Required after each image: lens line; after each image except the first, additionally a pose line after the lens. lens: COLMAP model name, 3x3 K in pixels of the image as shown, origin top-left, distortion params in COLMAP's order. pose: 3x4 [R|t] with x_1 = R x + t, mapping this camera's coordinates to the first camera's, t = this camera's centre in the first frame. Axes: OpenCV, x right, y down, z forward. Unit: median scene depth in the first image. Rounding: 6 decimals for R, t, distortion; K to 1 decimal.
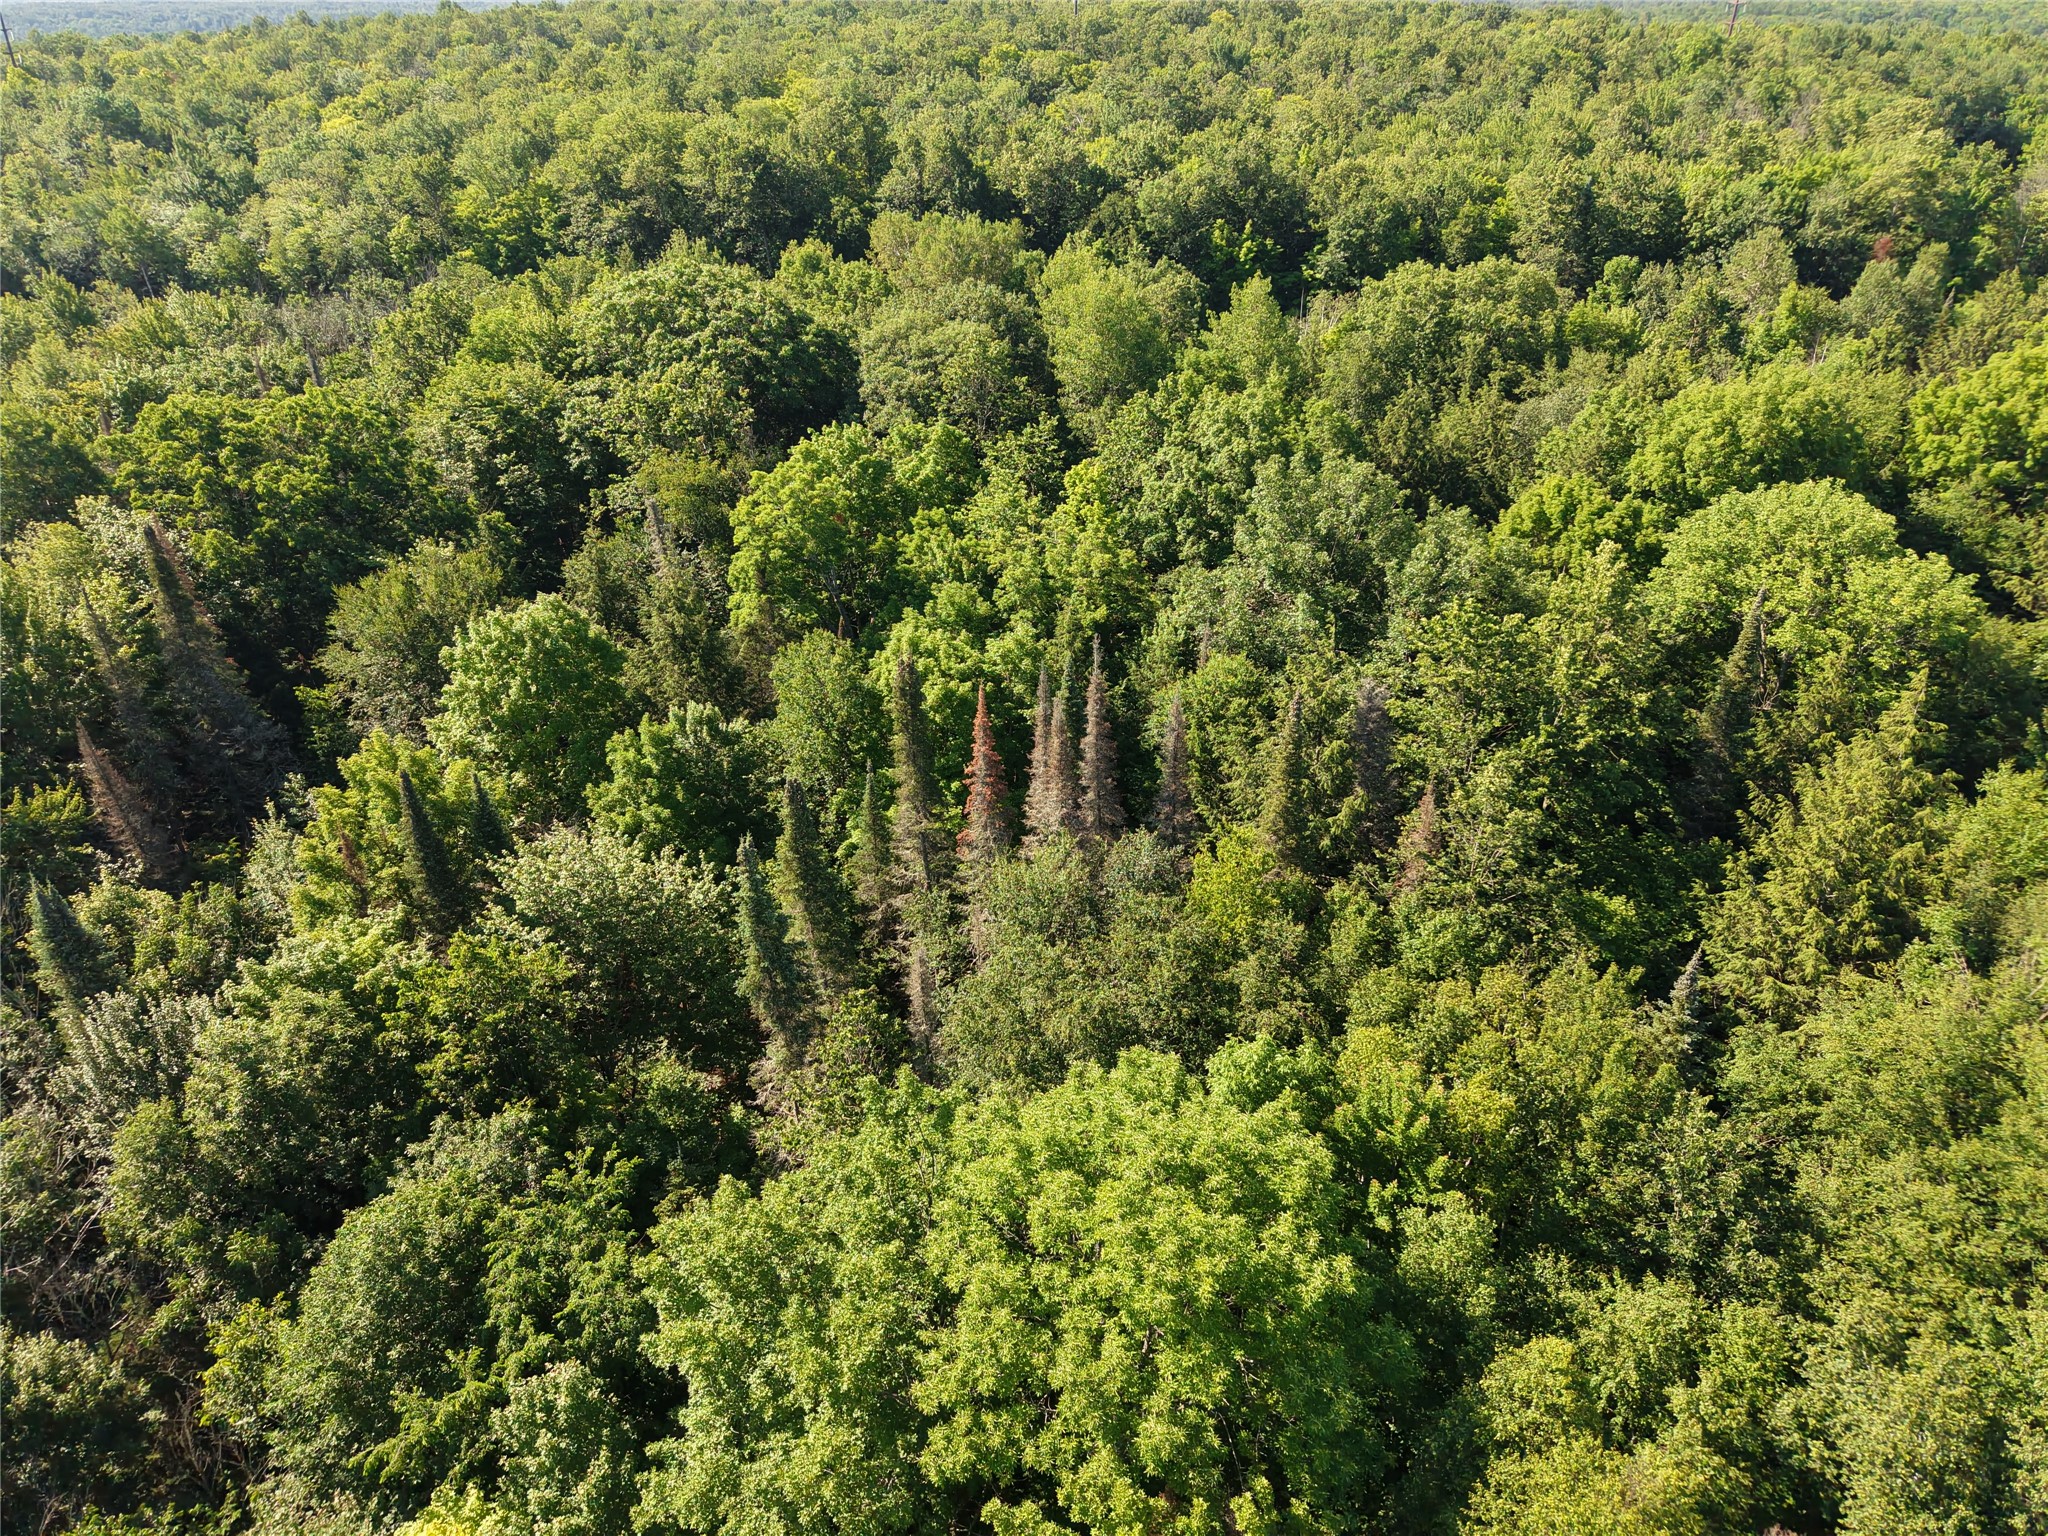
lens RADIAL K [[1432.7, 0, 1022.7], [0, 1432.7, 766.9], [0, 0, 1]] dist [0.008583, 0.000291]
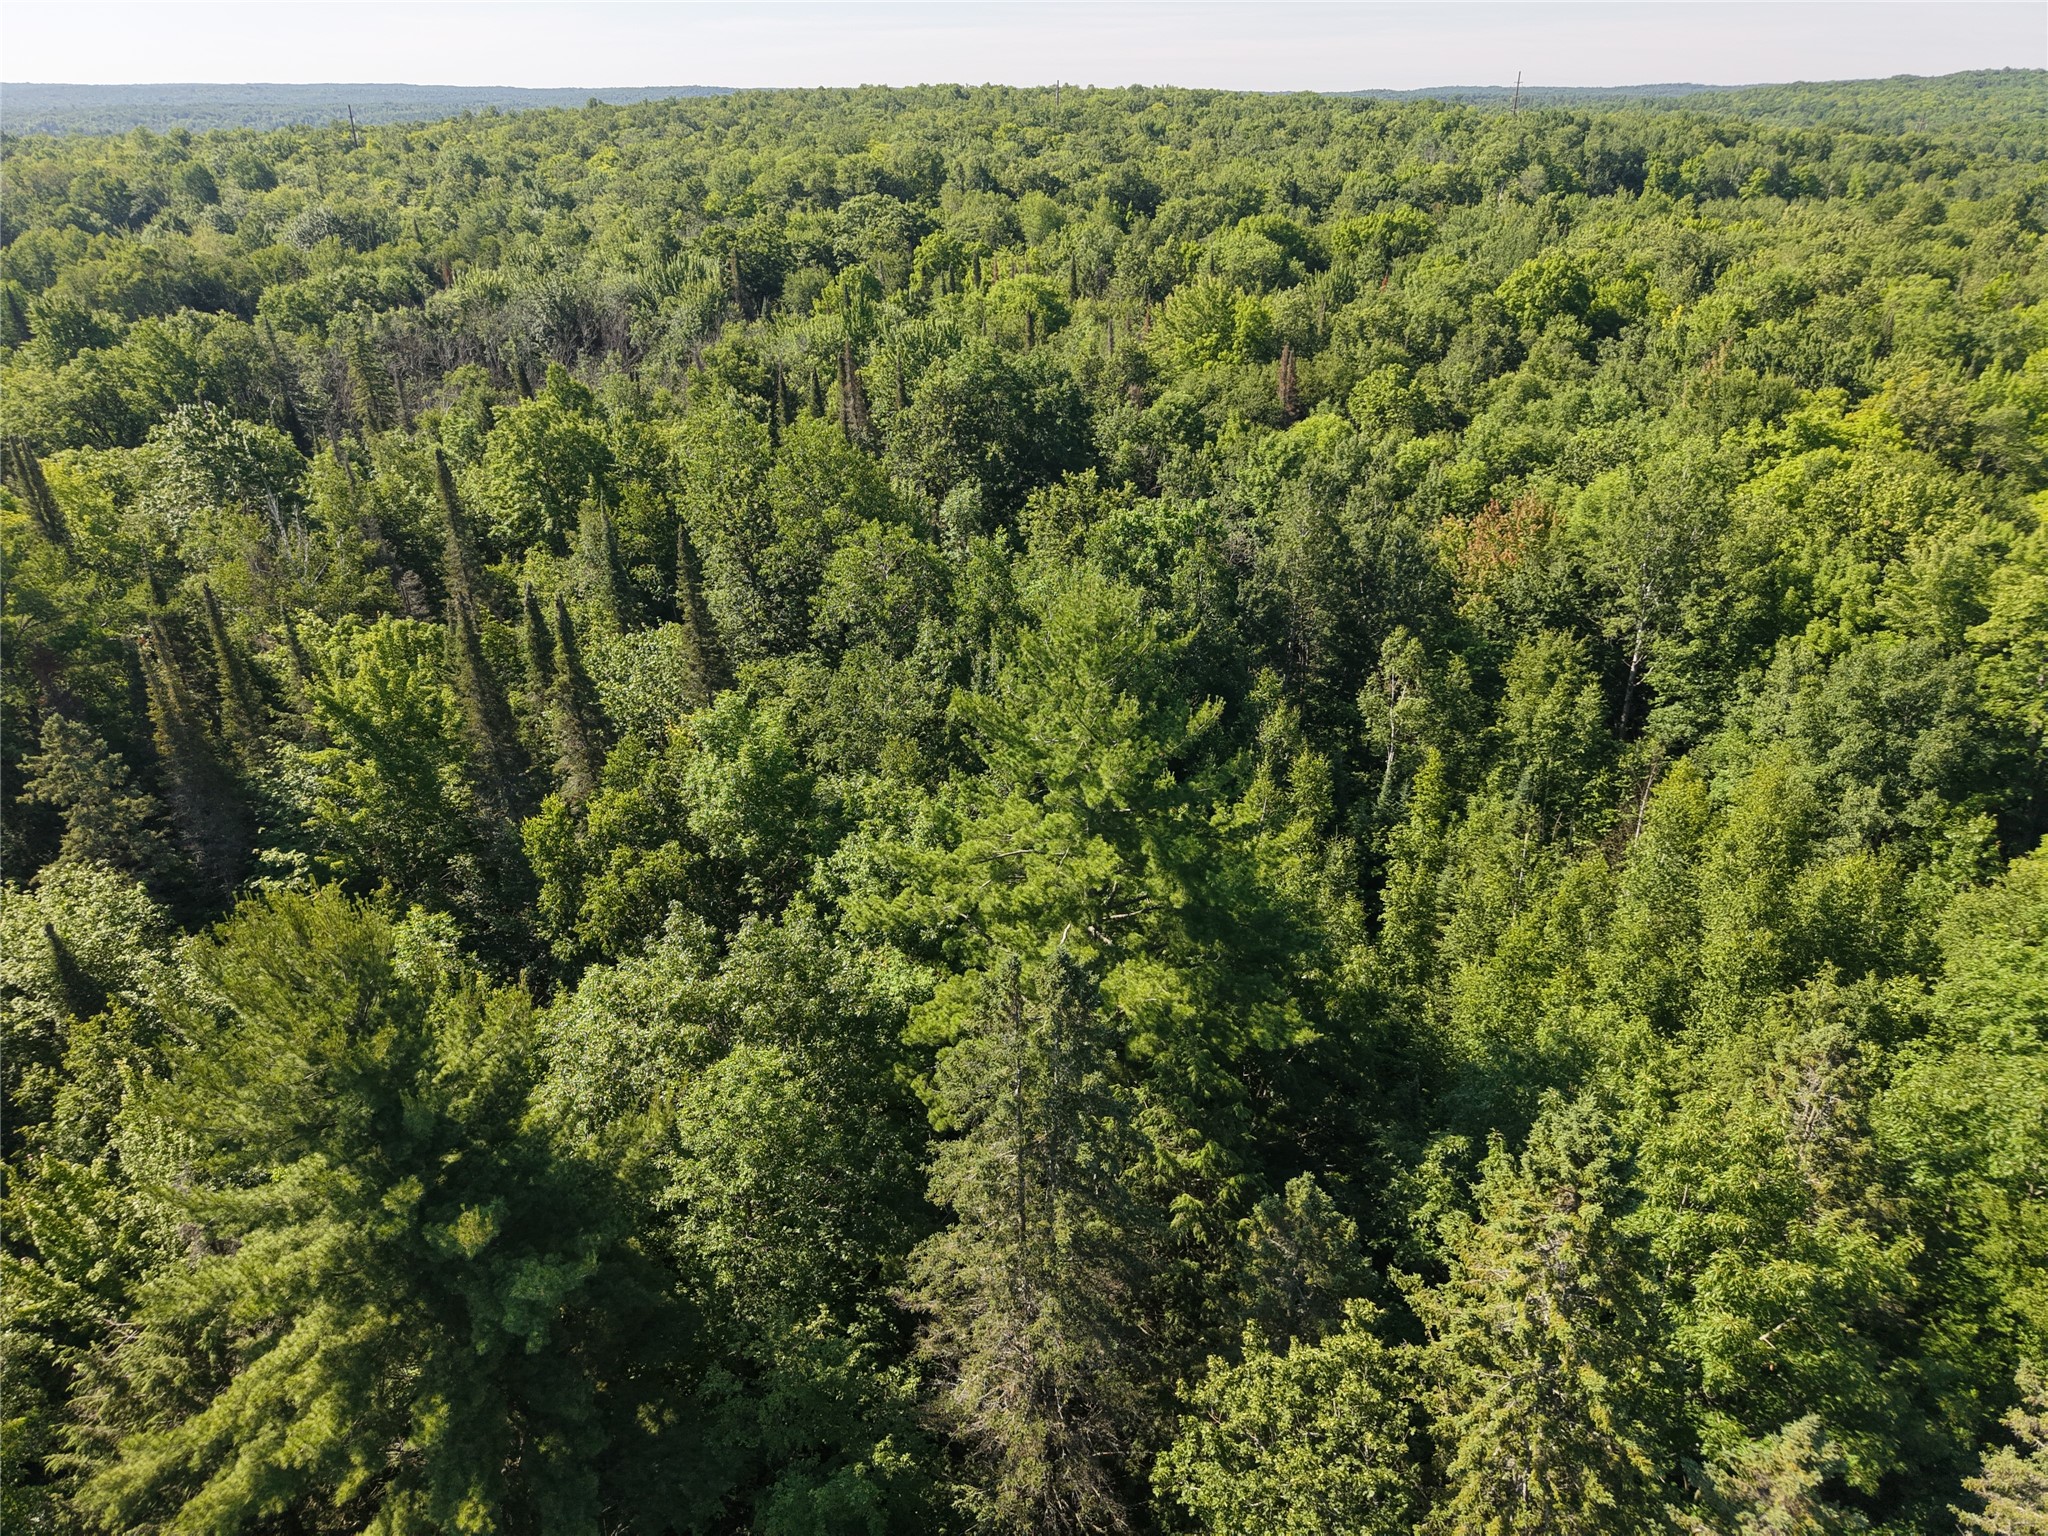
lens RADIAL K [[1432.7, 0, 1023.3], [0, 1432.7, 768.5], [0, 0, 1]] dist [0.008583, 0.000291]
pose [[0.999973, -0.001422, -0.007271, 0.014627], [0.001017, 0.998464, -0.055400, 0.303643], [0.007338, 0.055392, 0.998438, -0.554849]]
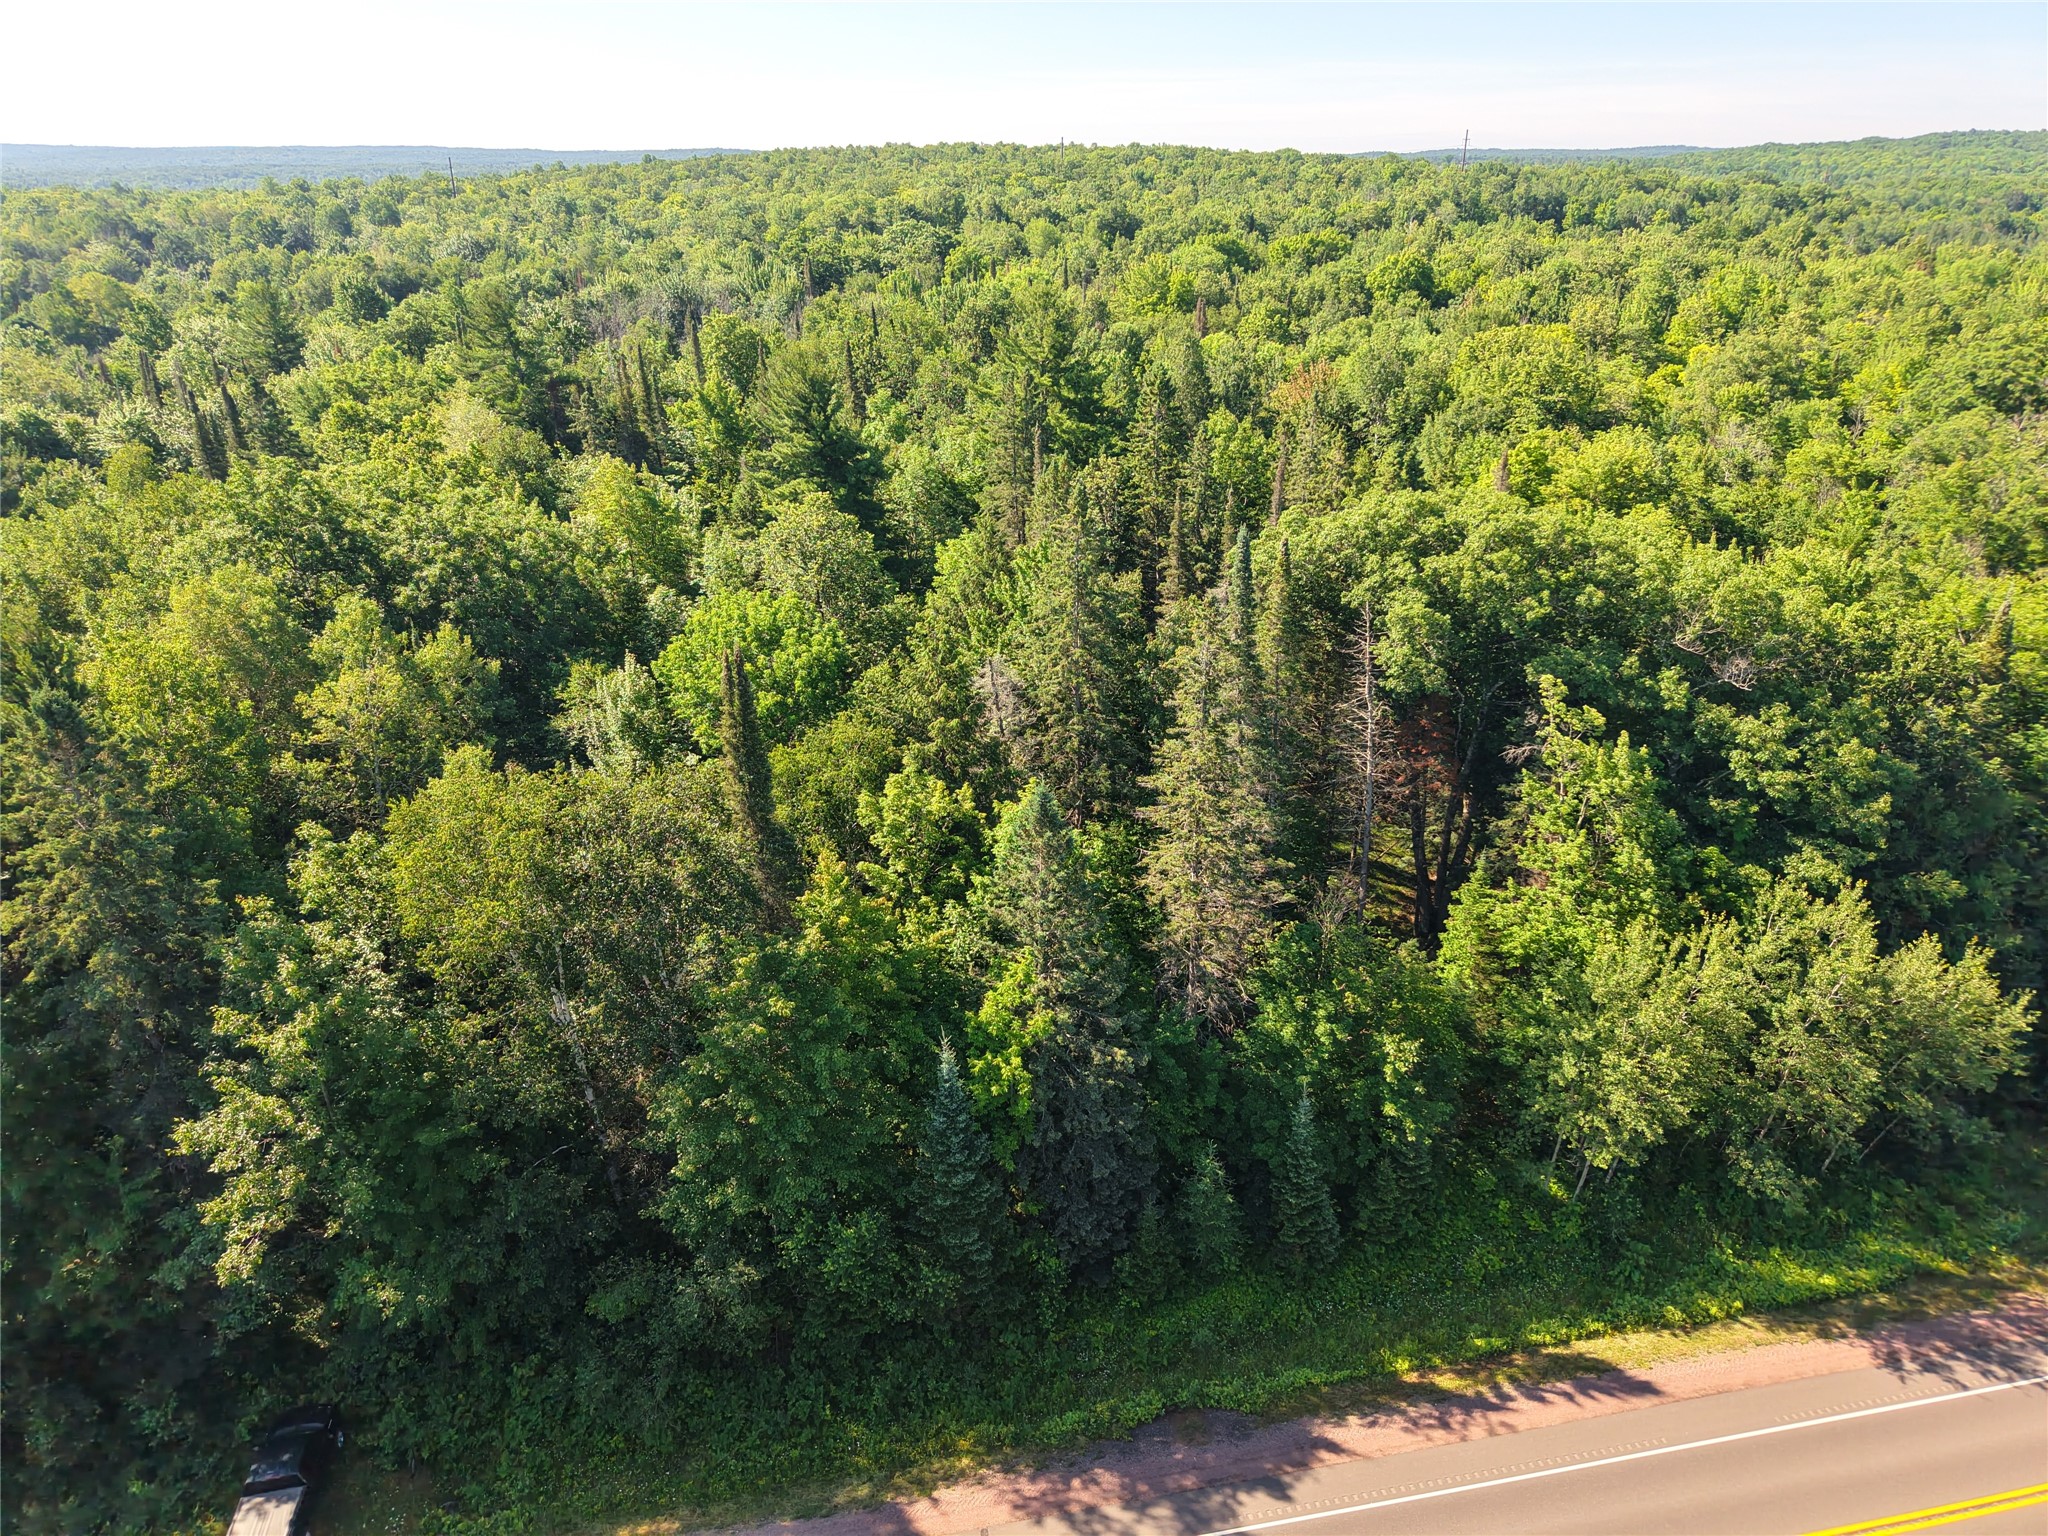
lens RADIAL K [[1432.7, 0, 1026.0], [0, 1432.7, 768.8], [0, 0, 1]] dist [0.008583, 0.000291]
pose [[0.999918, 0.000569, -0.012765, 0.021200], [-0.001733, 0.995813, -0.091395, 0.440798], [0.012660, 0.091410, 0.995733, -0.786243]]
